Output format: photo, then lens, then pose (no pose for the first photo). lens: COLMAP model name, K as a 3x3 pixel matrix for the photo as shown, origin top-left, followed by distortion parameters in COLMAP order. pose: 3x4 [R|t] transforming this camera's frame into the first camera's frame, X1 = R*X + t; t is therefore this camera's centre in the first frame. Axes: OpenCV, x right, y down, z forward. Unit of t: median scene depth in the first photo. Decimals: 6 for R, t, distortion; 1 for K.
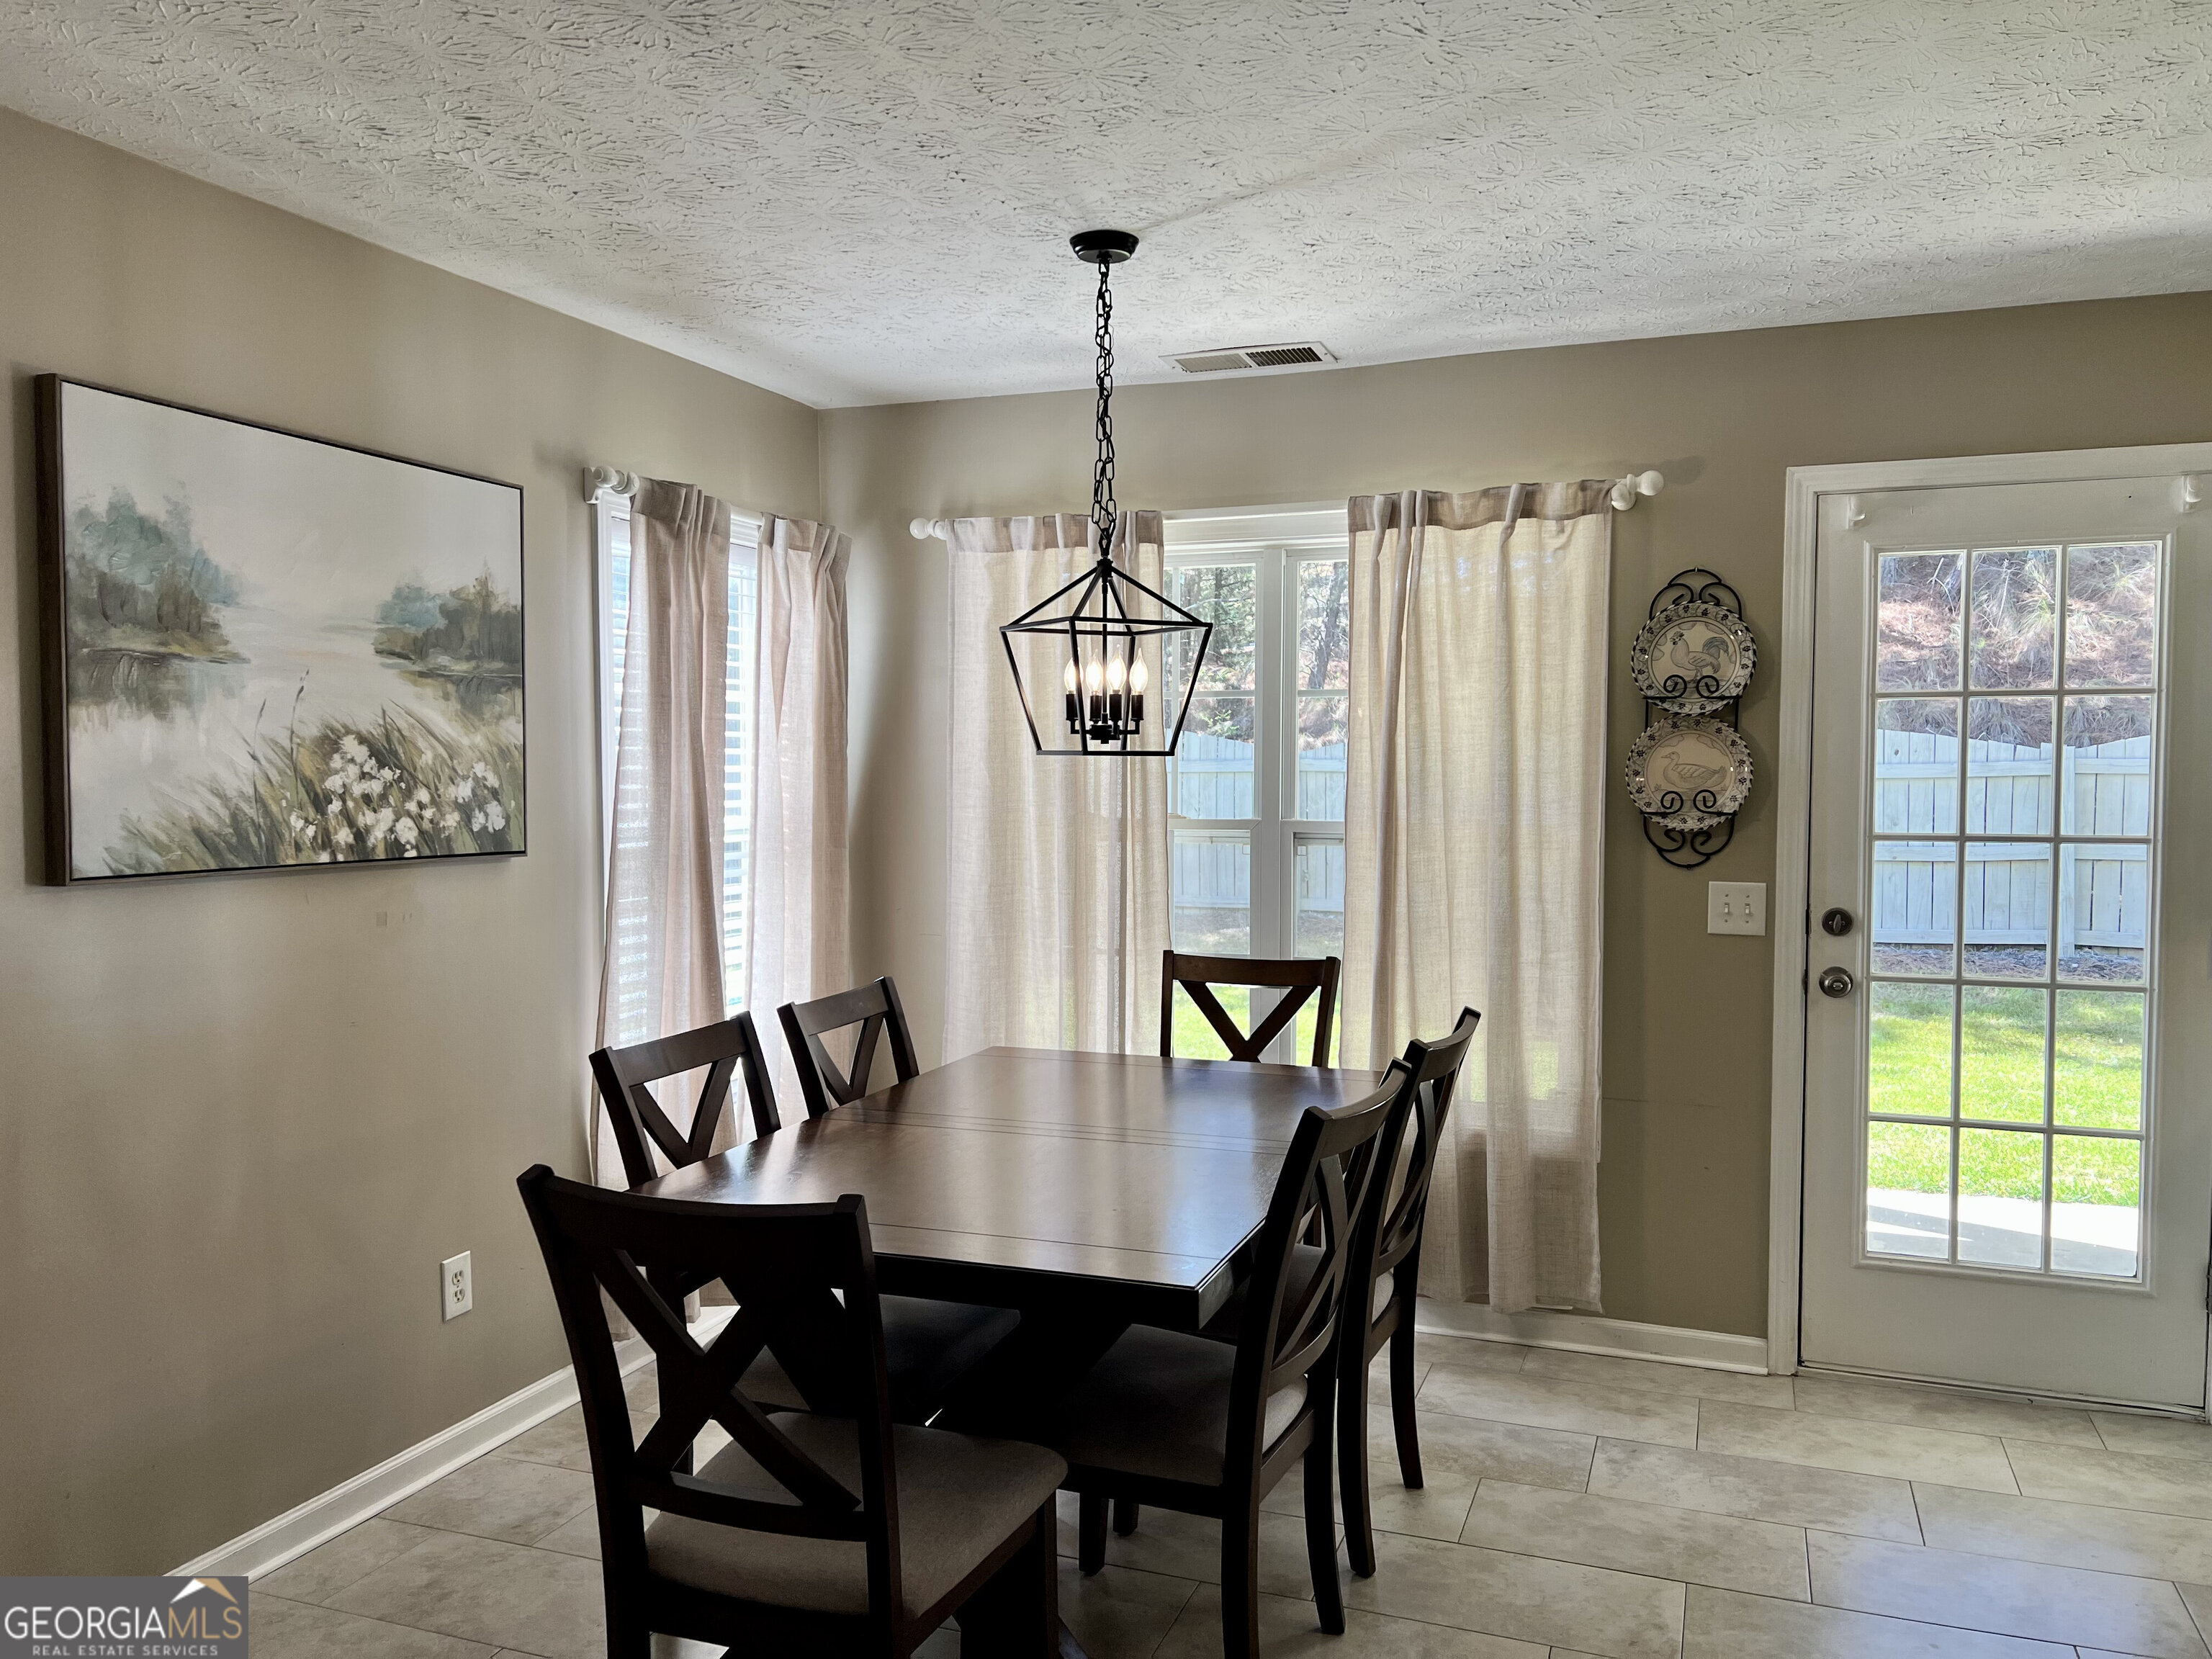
lens RADIAL K [[1662.6, 0, 1103.4], [0, 1662.6, 848.3], [0, 0, 1]] dist [0.054863, -0.003929]
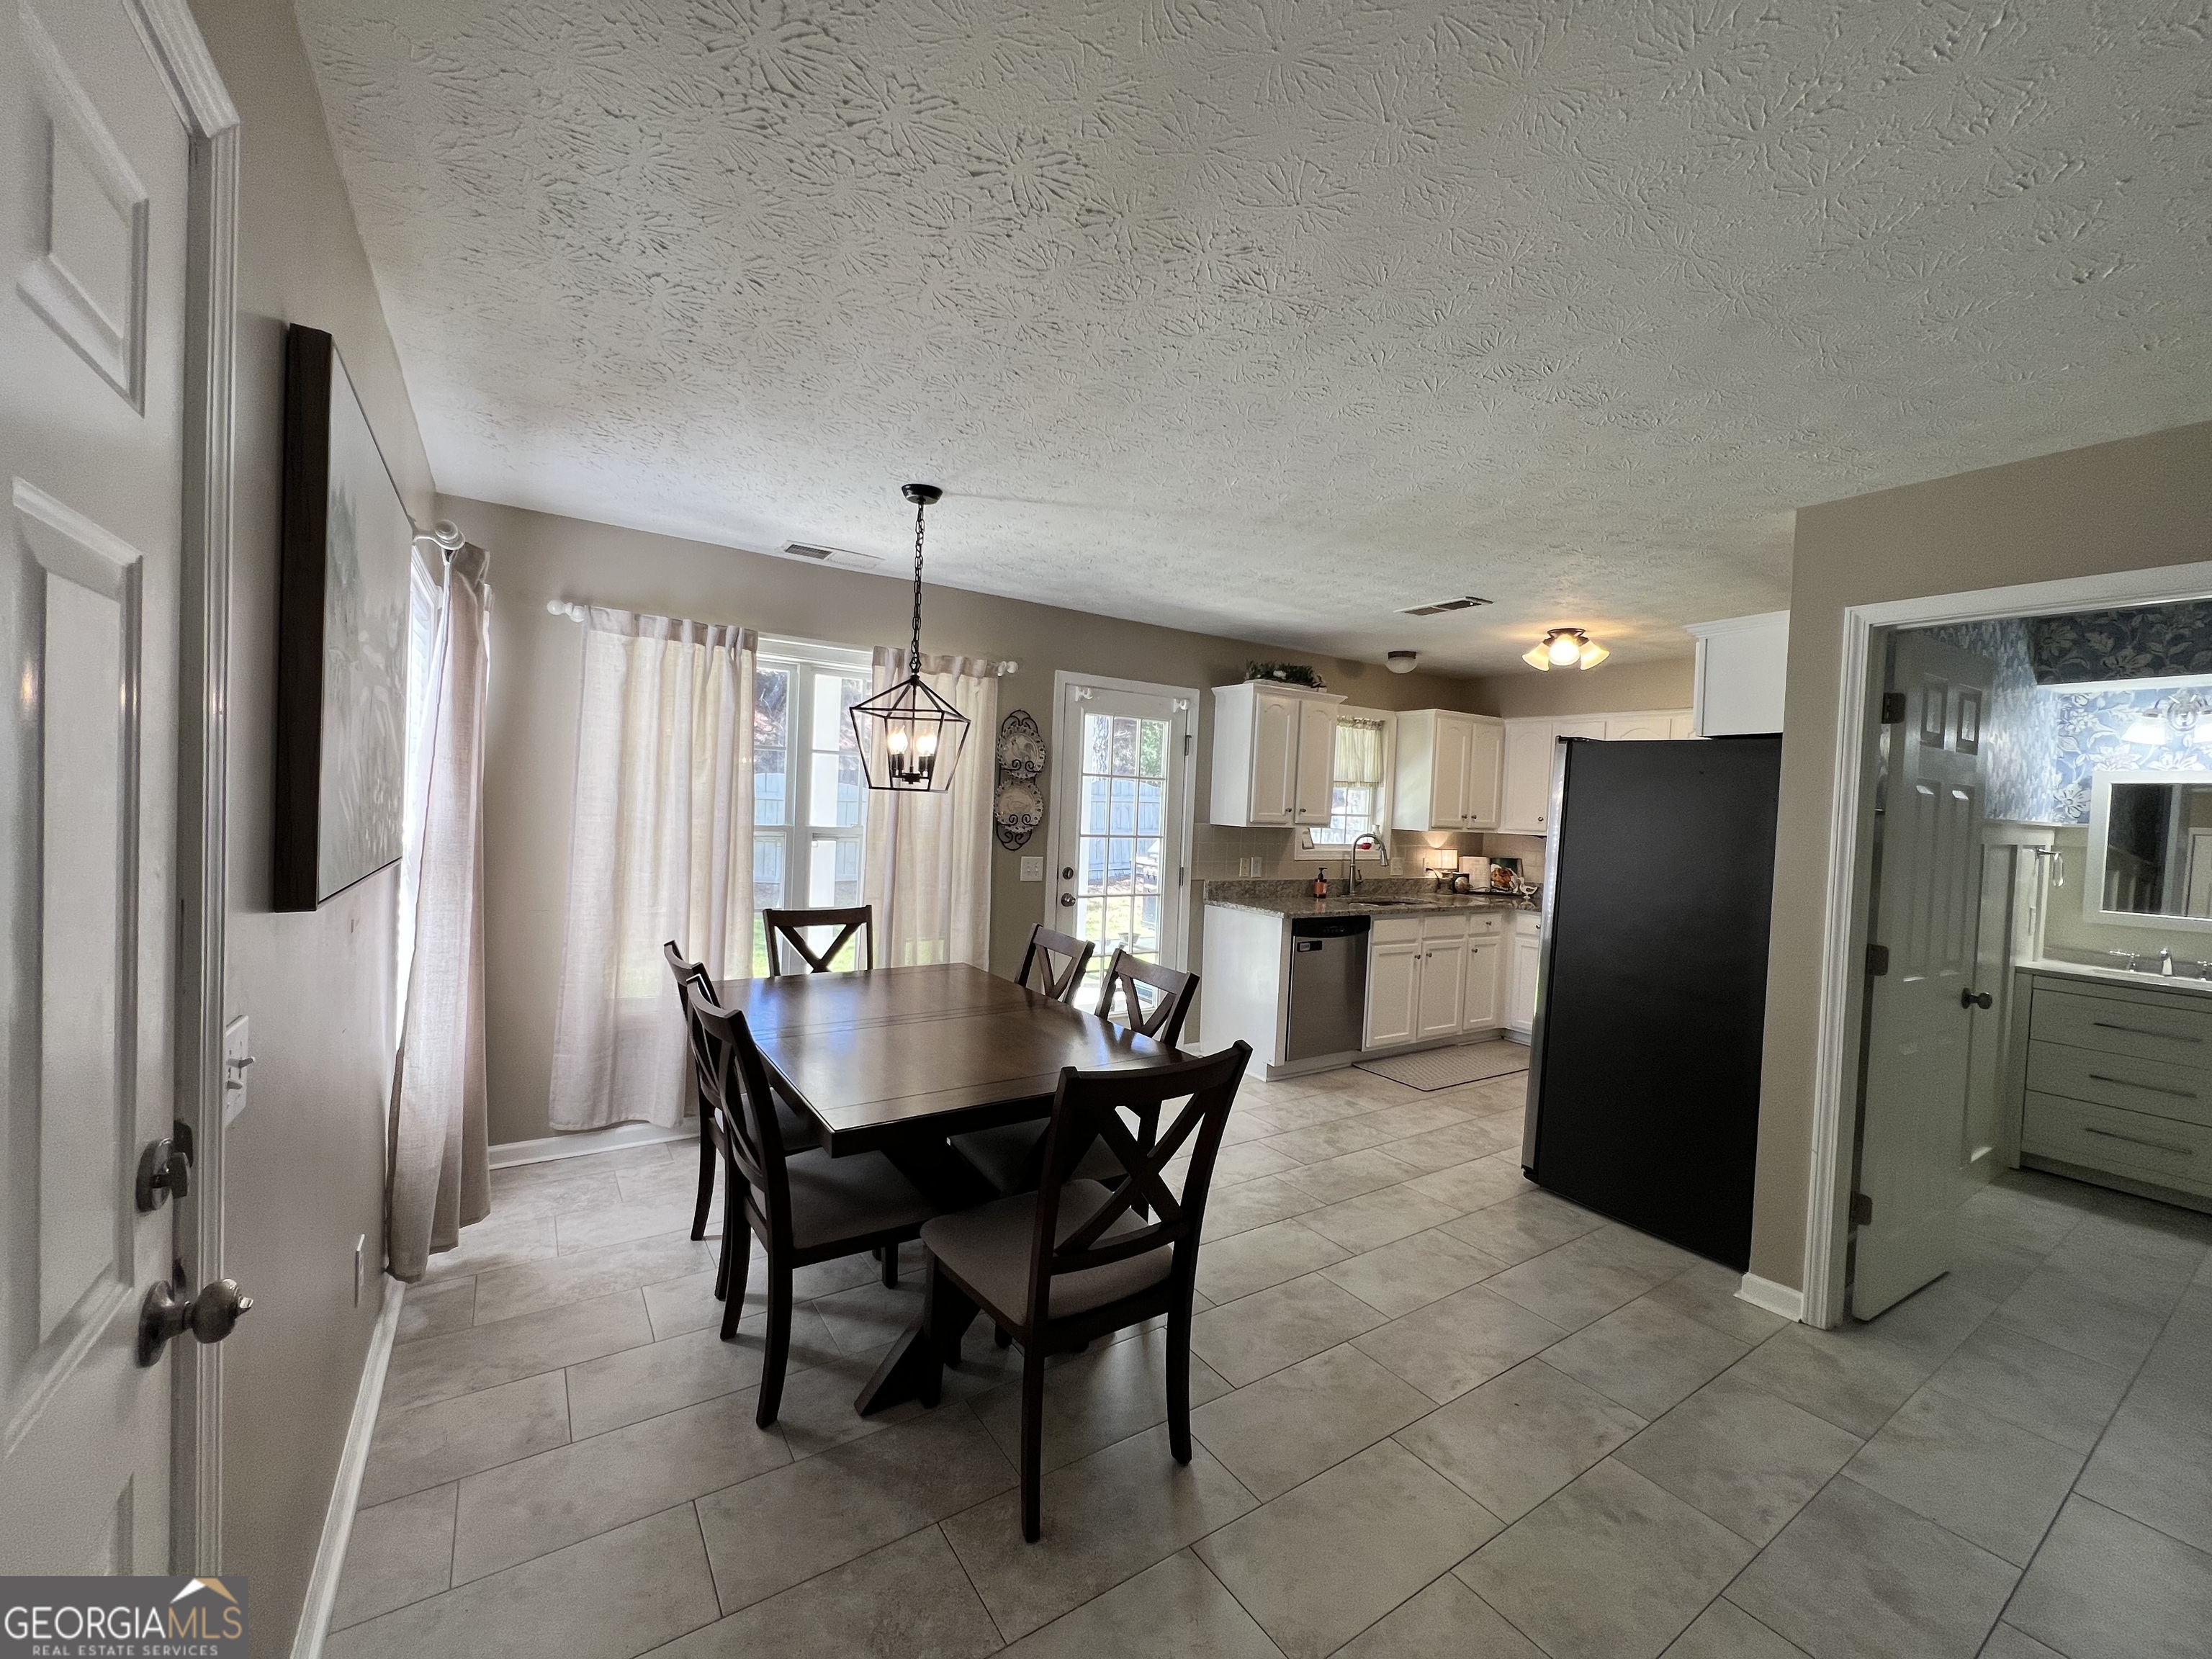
lens RADIAL K [[885.9, 0, 1114.0], [0, 885.9, 819.8], [0, 0, 1]] dist [0.000004, 0.000129]
pose [[0.566629, 0.008388, 0.823930, -0.510145], [0.004076, 0.999907, -0.012982, -0.012420], [-0.823963, 0.010714, 0.566543, 0.269396]]
